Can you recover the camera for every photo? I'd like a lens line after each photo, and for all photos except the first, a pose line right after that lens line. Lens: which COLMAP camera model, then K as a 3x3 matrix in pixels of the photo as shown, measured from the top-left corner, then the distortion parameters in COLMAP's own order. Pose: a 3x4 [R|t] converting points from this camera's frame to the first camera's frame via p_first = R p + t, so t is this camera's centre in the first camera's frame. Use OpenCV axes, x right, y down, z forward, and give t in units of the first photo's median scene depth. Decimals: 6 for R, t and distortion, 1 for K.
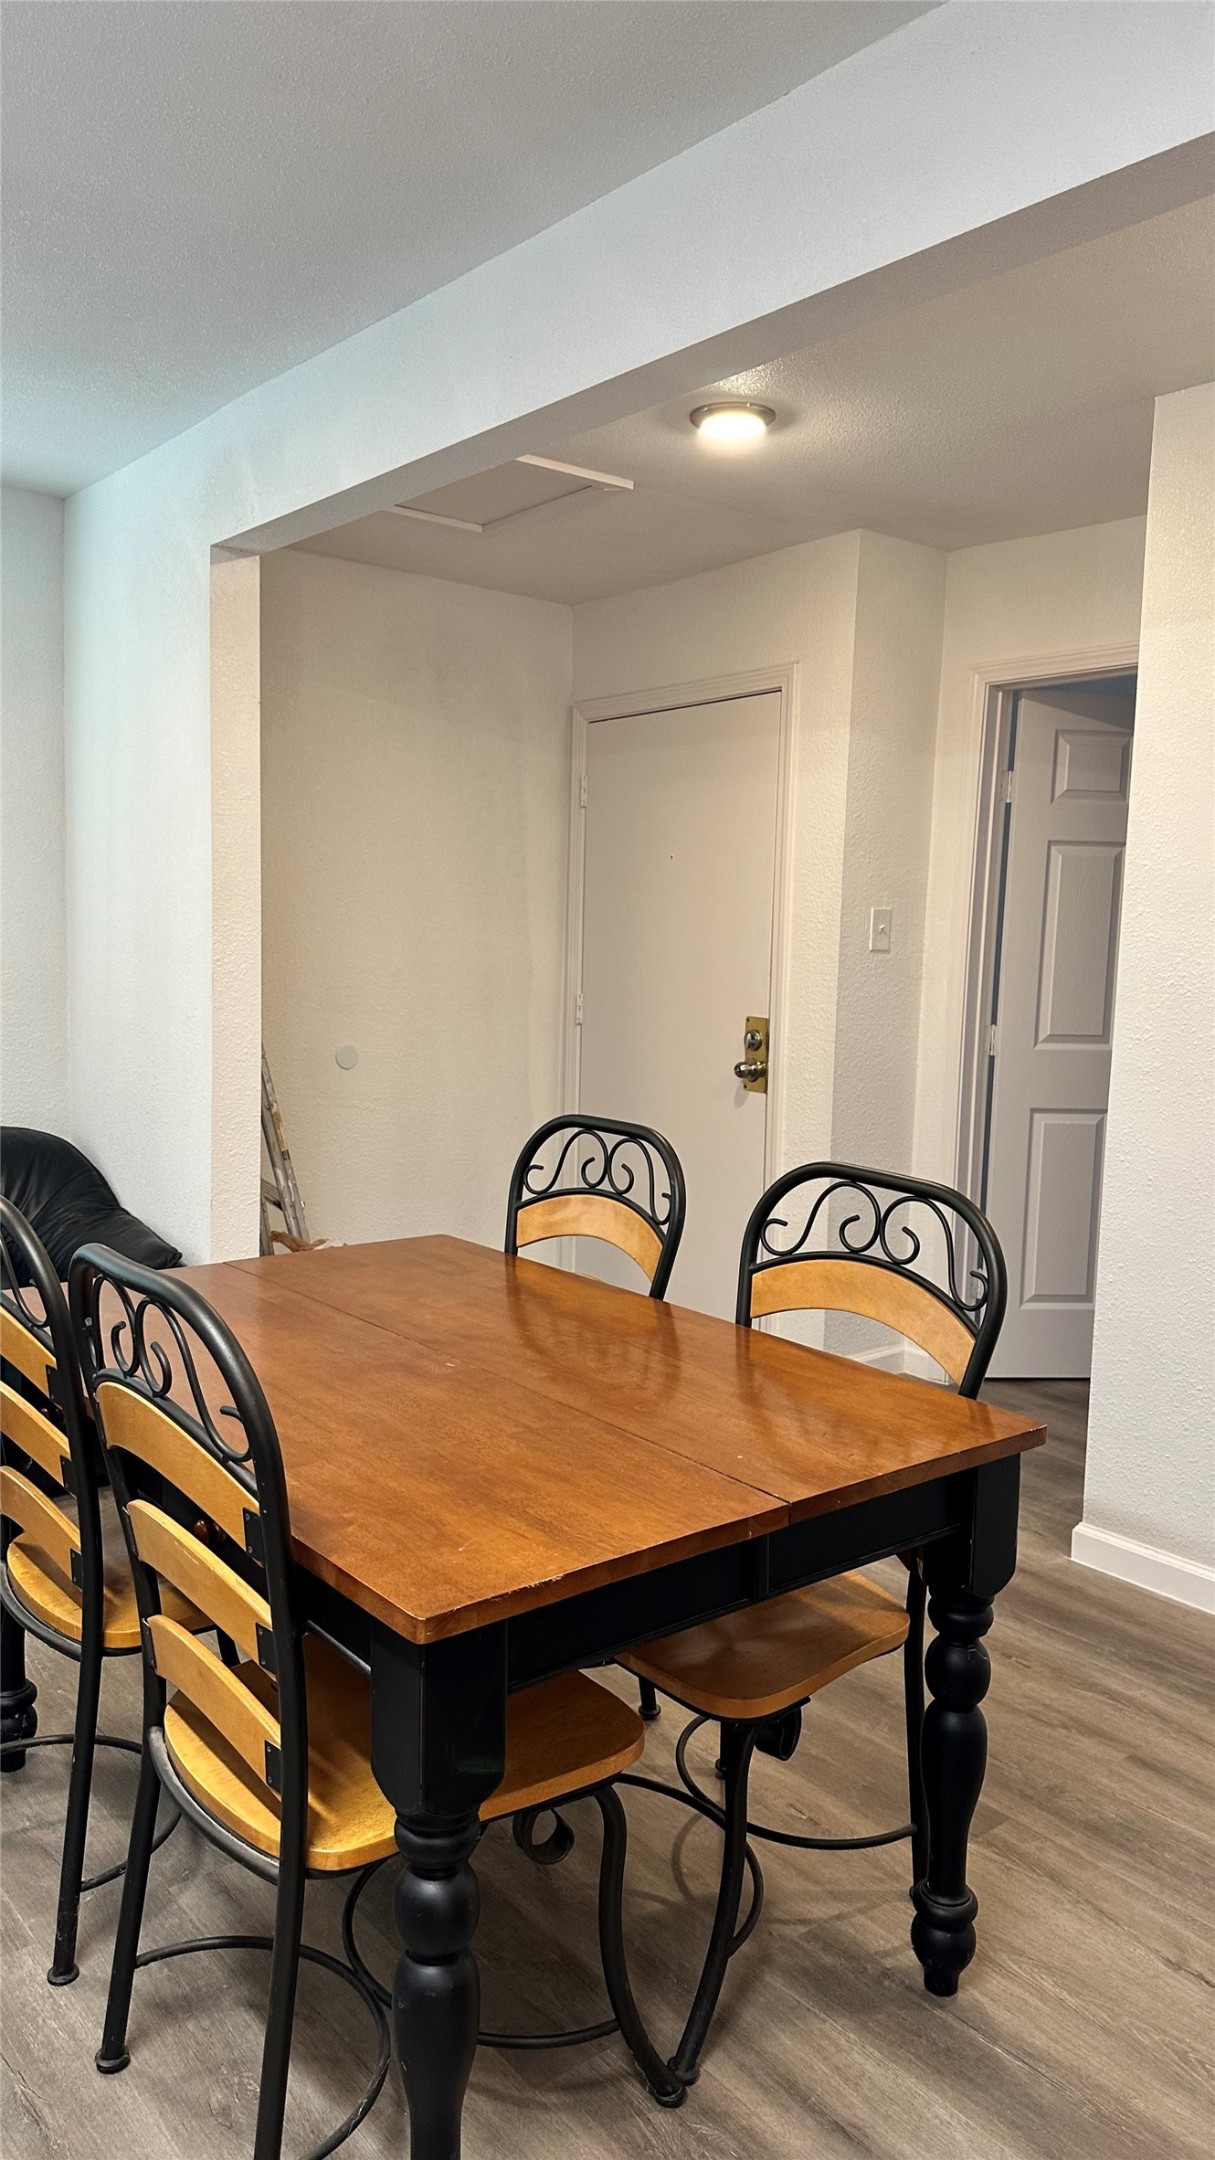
lens RADIAL K [[1547.0, 0, 600.0], [0, 1547.0, 1084.8], [0, 0, 1]] dist [0.051260, -0.049891]
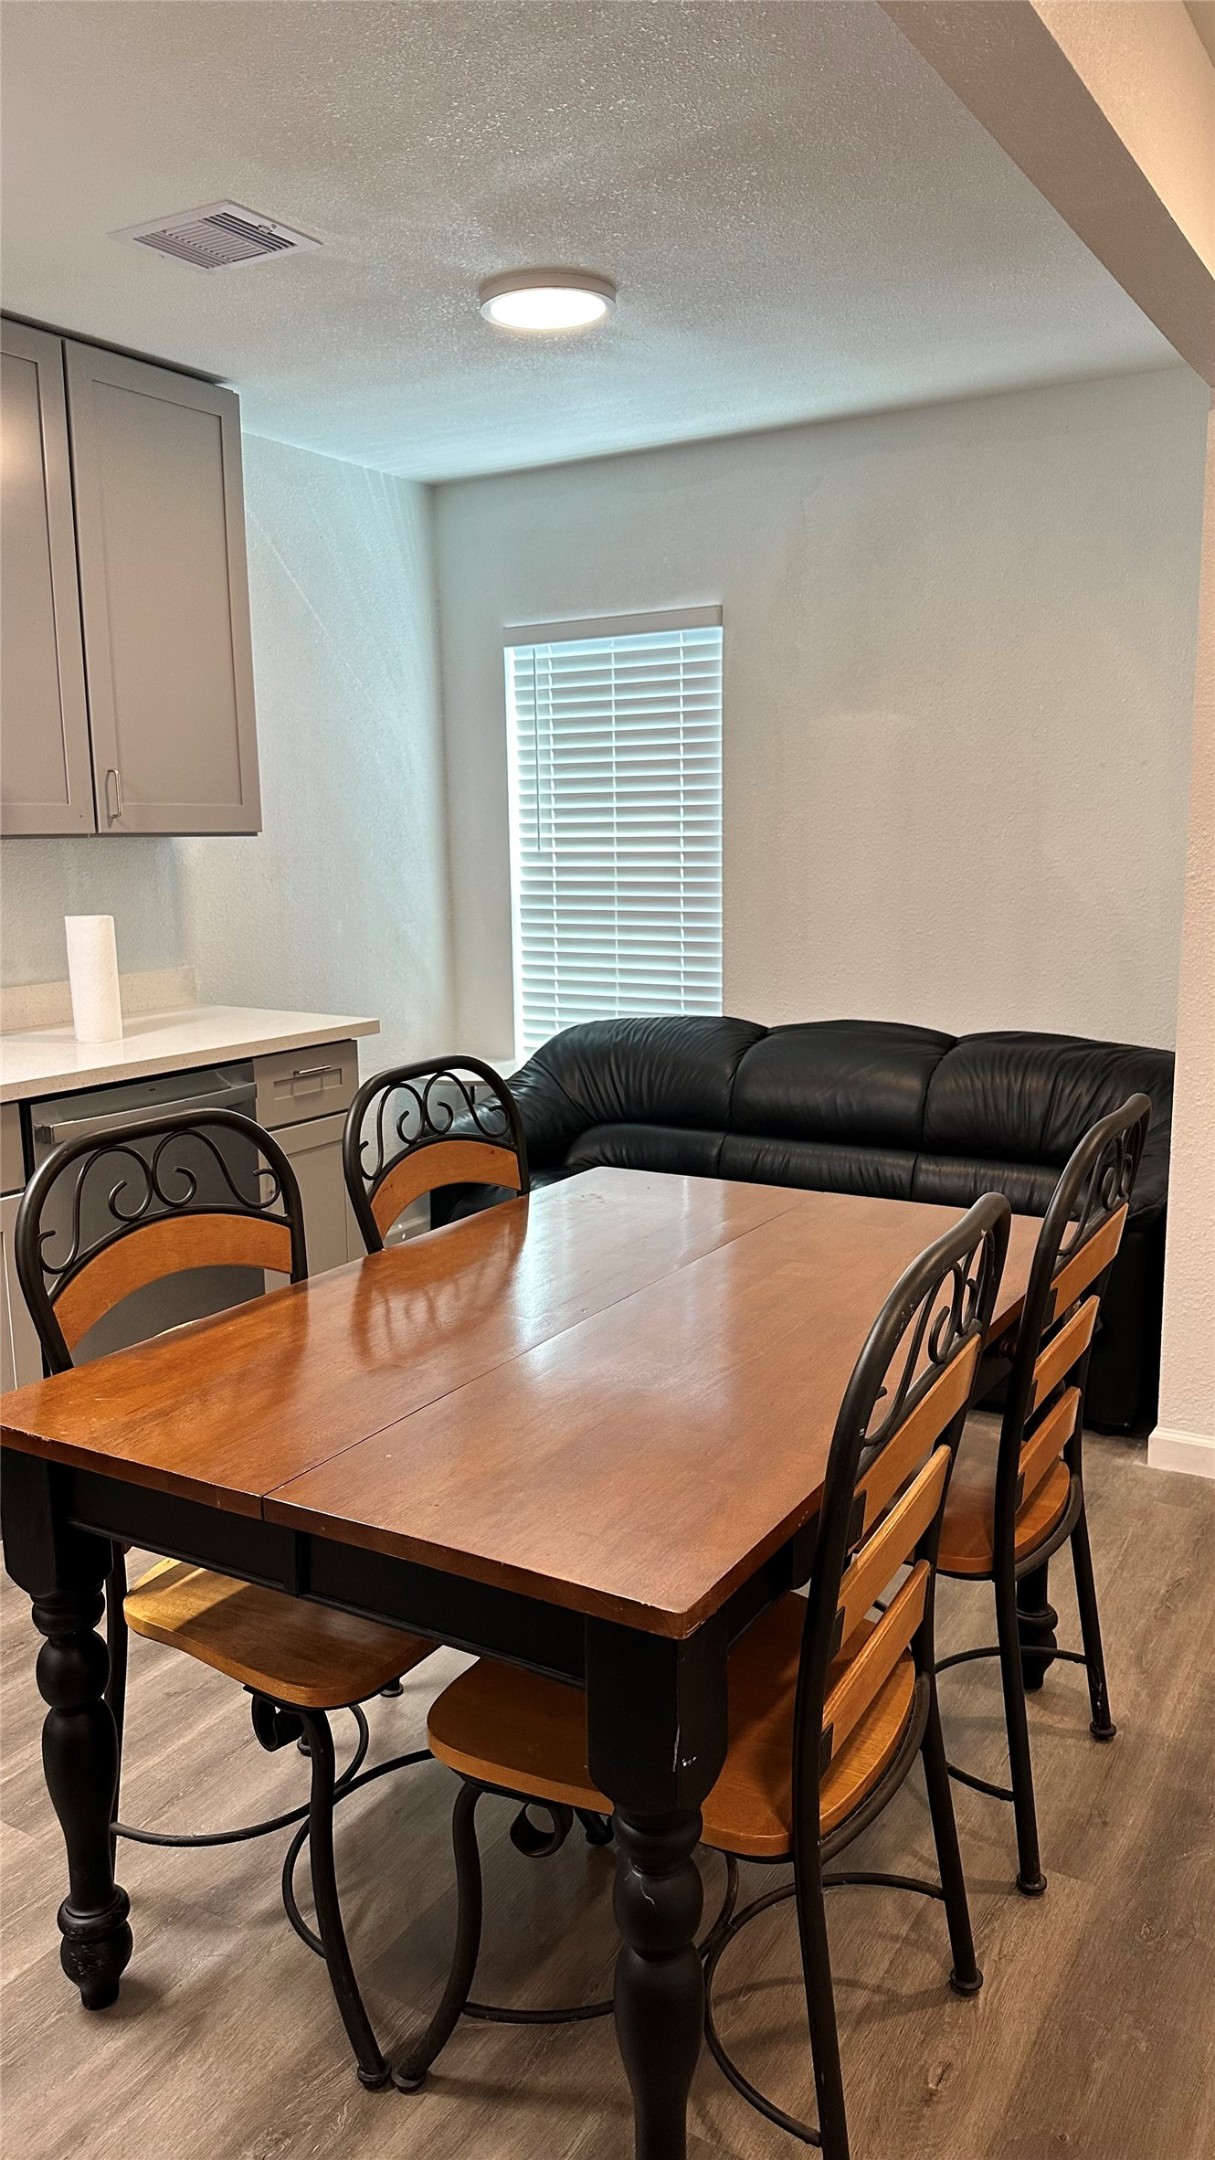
lens RADIAL K [[1547.0, 0, 600.0], [0, 1547.0, 1084.8], [0, 0, 1]] dist [0.051260, -0.049891]
pose [[0.326650, 0.122341, -0.937194, 0.589048], [-0.065701, 0.992128, 0.106613, -0.048118], [0.942859, 0.026749, 0.332117, 0.505885]]
